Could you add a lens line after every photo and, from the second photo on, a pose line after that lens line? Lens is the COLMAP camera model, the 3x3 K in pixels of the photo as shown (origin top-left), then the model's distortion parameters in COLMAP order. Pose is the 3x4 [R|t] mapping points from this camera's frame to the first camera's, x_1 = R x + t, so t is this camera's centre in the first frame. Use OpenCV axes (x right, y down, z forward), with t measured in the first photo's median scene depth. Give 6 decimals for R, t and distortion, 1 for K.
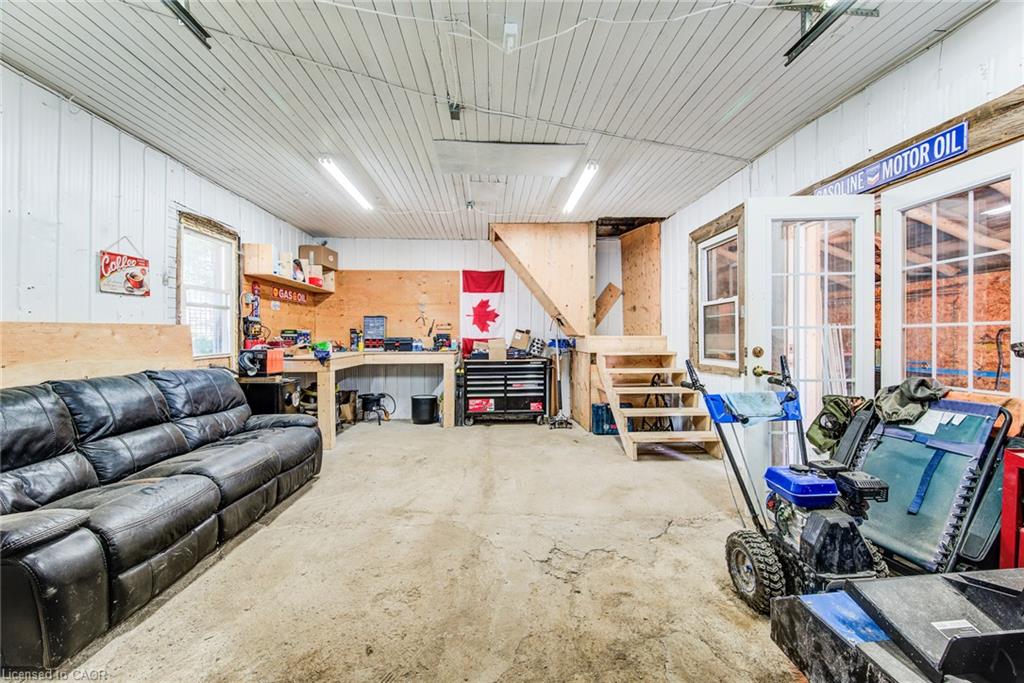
lens RADIAL K [[397.3, 0, 515.8], [0, 397.3, 342.2], [0, 0, 1]] dist [0.000437, -0.000229]
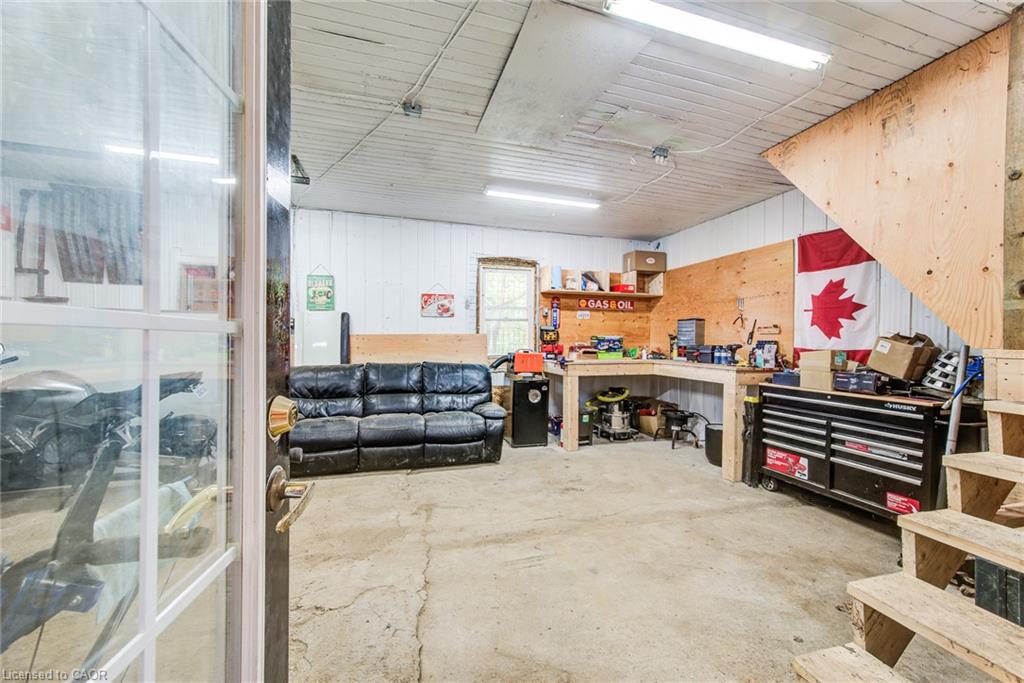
lens RADIAL K [[397.3, 0, 515.8], [0, 397.3, 342.2], [0, 0, 1]] dist [0.000437, -0.000229]
pose [[0.234111, 0.011063, -0.972147, 0.456284], [-0.022100, 0.999737, 0.006055, -0.017292], [0.971959, 0.020067, 0.234294, 0.553836]]
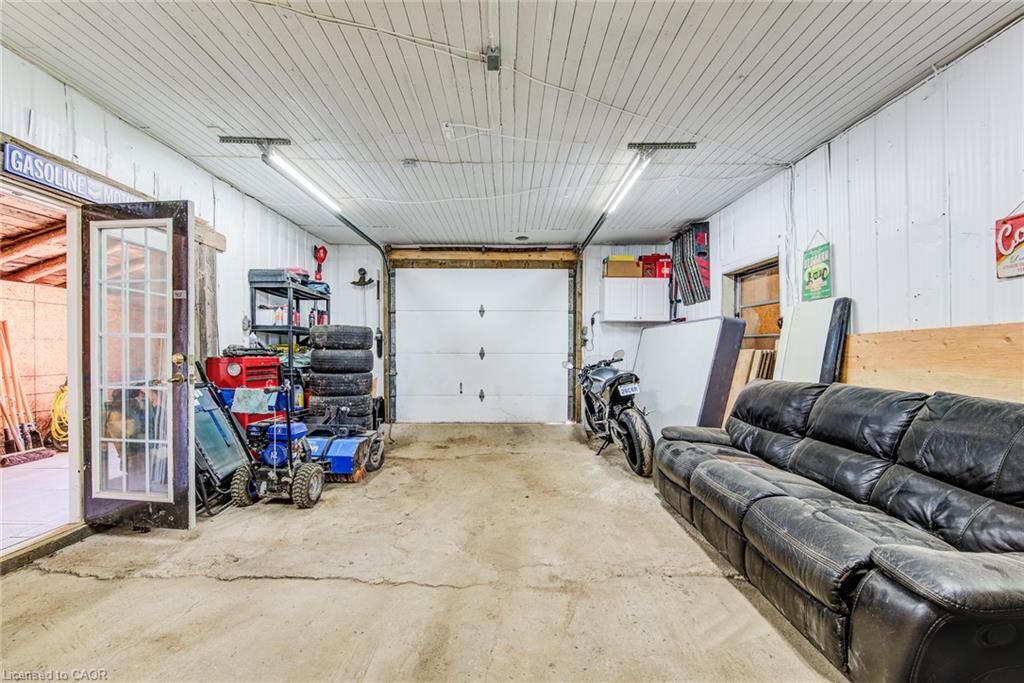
lens RADIAL K [[400.2, 0, 513.2], [0, 400.2, 354.7], [0, 0, 1]] dist [-0.000709, -0.000187]
pose [[-0.998876, -0.004488, 0.047188, -0.124085], [-0.003477, 0.999763, 0.021494, -0.003465], [-0.047274, 0.021306, -0.998655, 0.974700]]
